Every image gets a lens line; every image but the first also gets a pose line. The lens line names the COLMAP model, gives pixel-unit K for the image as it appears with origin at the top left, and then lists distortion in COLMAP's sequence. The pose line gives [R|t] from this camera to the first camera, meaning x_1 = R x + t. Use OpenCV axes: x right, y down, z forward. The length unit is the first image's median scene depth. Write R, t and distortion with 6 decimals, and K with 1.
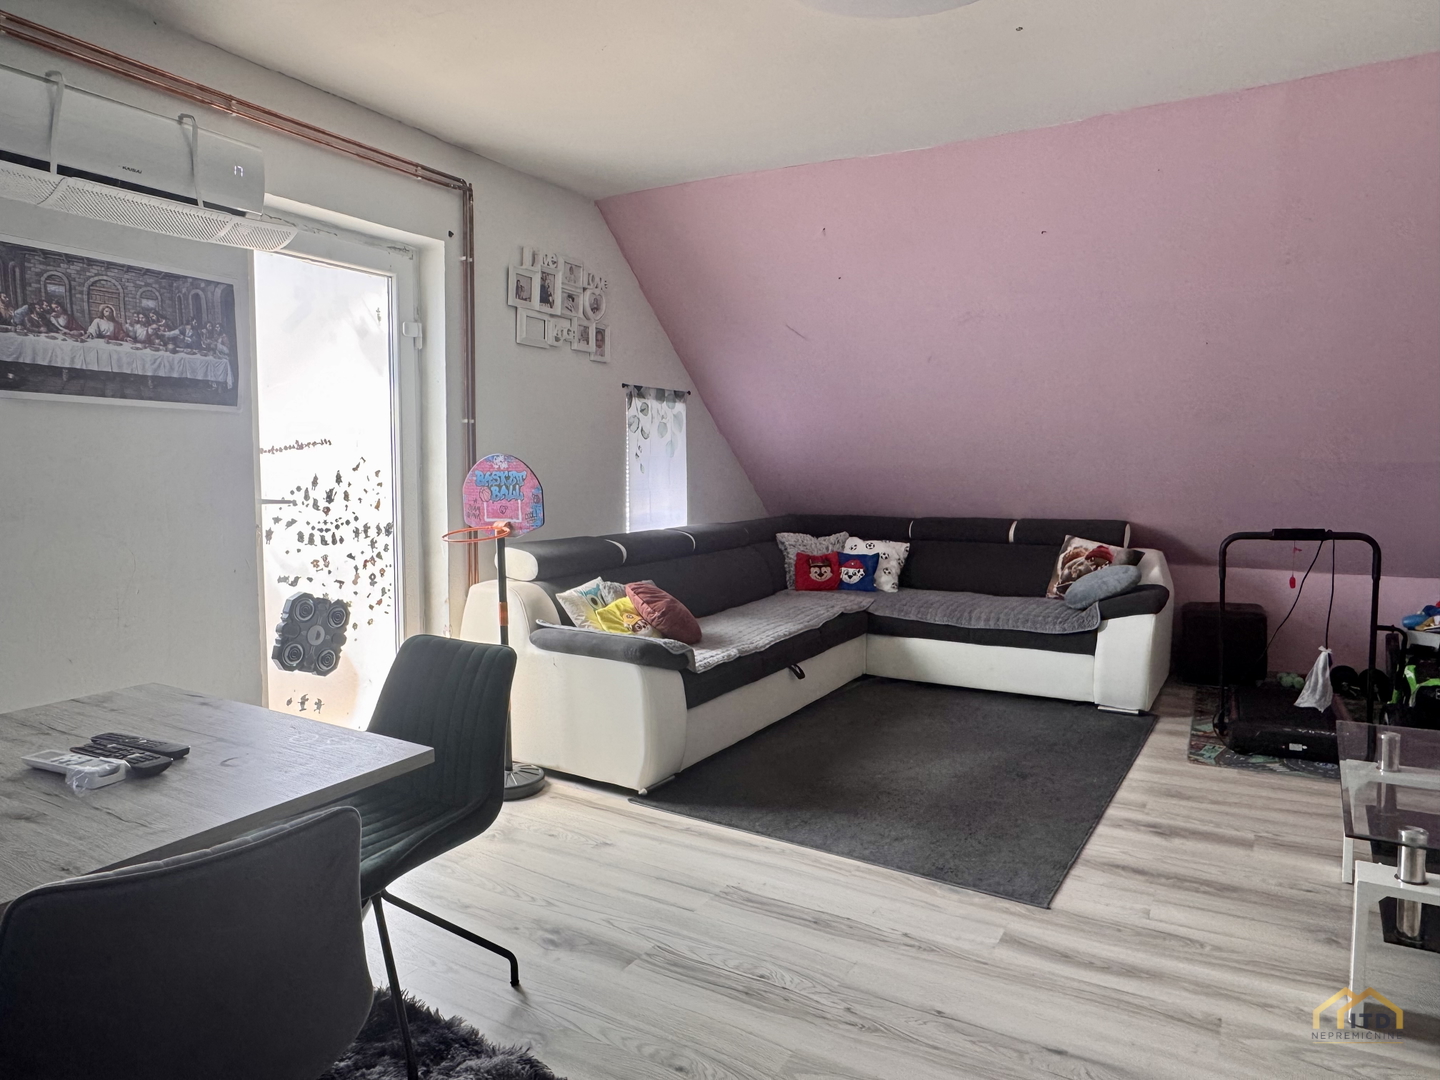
lens RADIAL K [[906.8, 0, 720.0], [0, 906.8, 540.0], [0, 0, 1]] dist [0.001302, 0.000240]
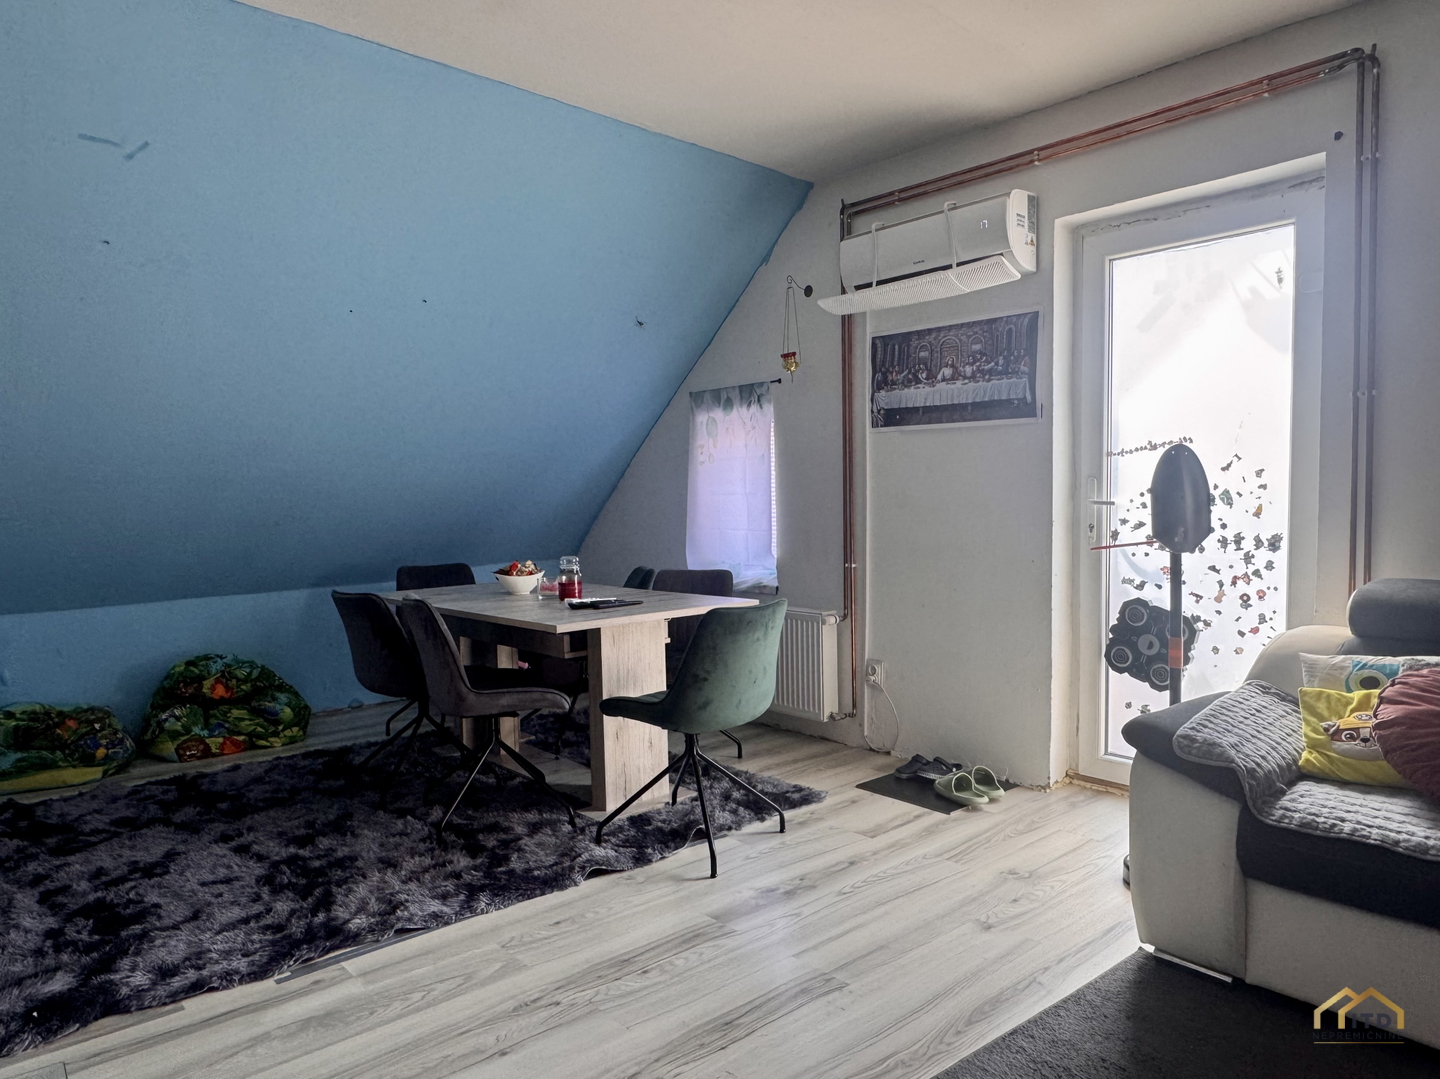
lens RADIAL K [[937.4, 0, 725.1], [0, 937.4, 542.9], [0, 0, 1]] dist [0.004387, -0.000102]
pose [[-0.300124, 0.046990, -0.952742, 0.646382], [-0.069439, 0.995060, 0.070951, -0.041824], [0.951369, 0.087452, -0.295379, 0.893004]]
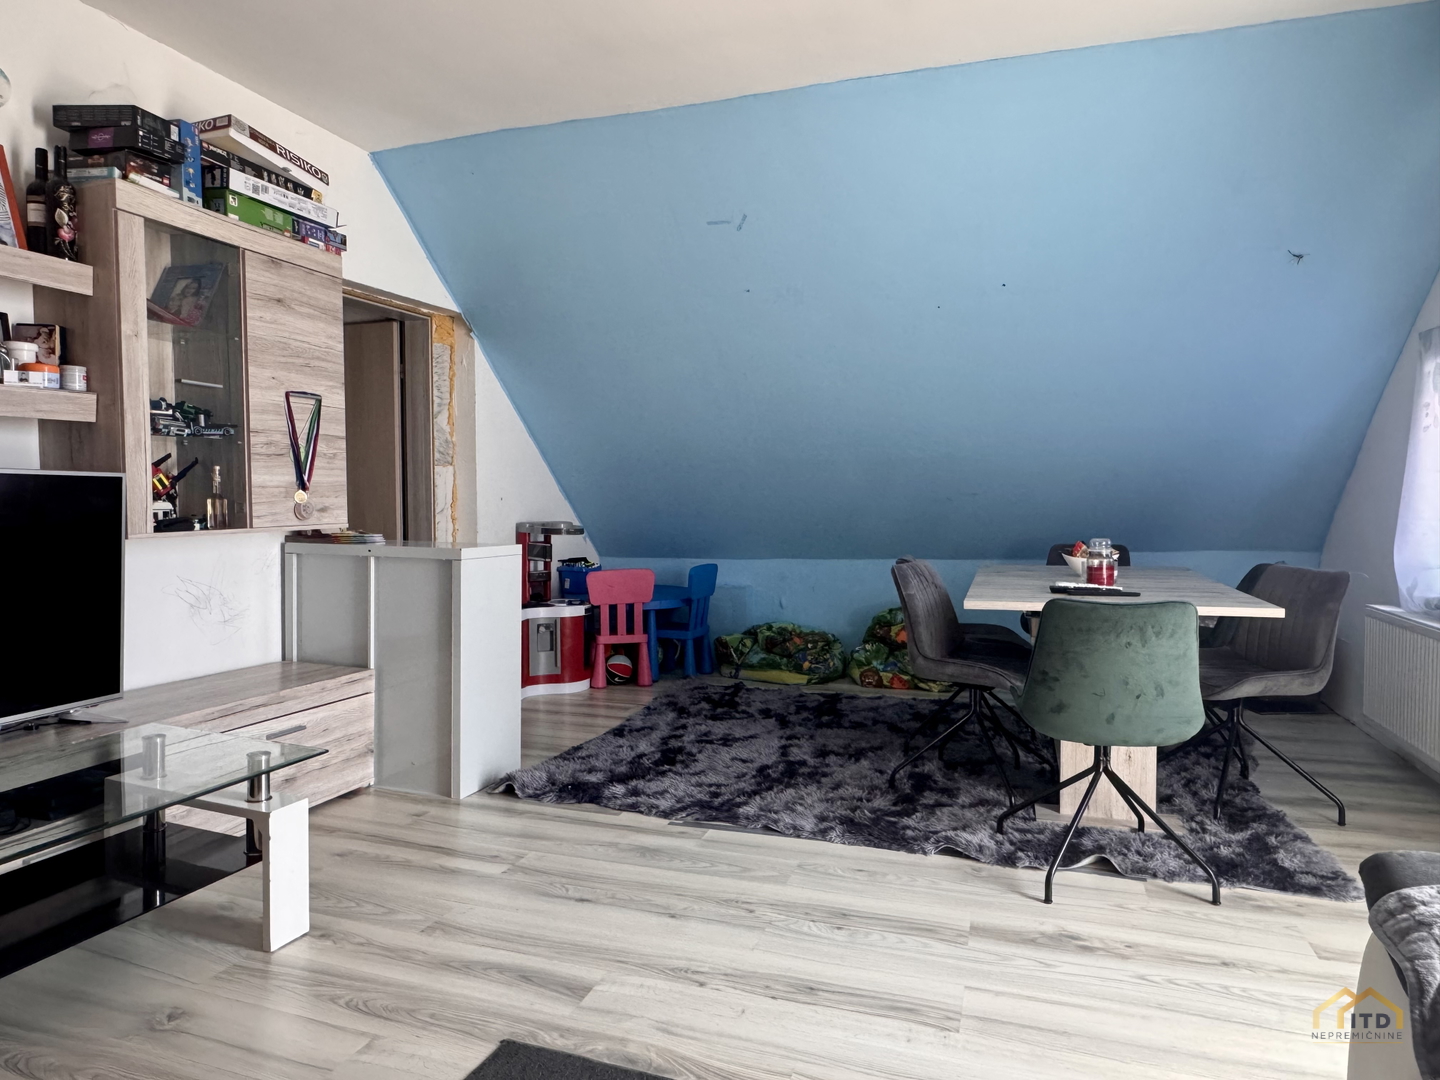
lens RADIAL K [[937.4, 0, 725.1], [0, 937.4, 543.4], [0, 0, 1]] dist [0.004387, -0.000102]
pose [[-0.973627, 0.012233, -0.227819, 0.271076], [-0.019992, 0.990146, 0.138607, -0.062551], [0.227270, 0.139506, -0.963788, 1.284084]]
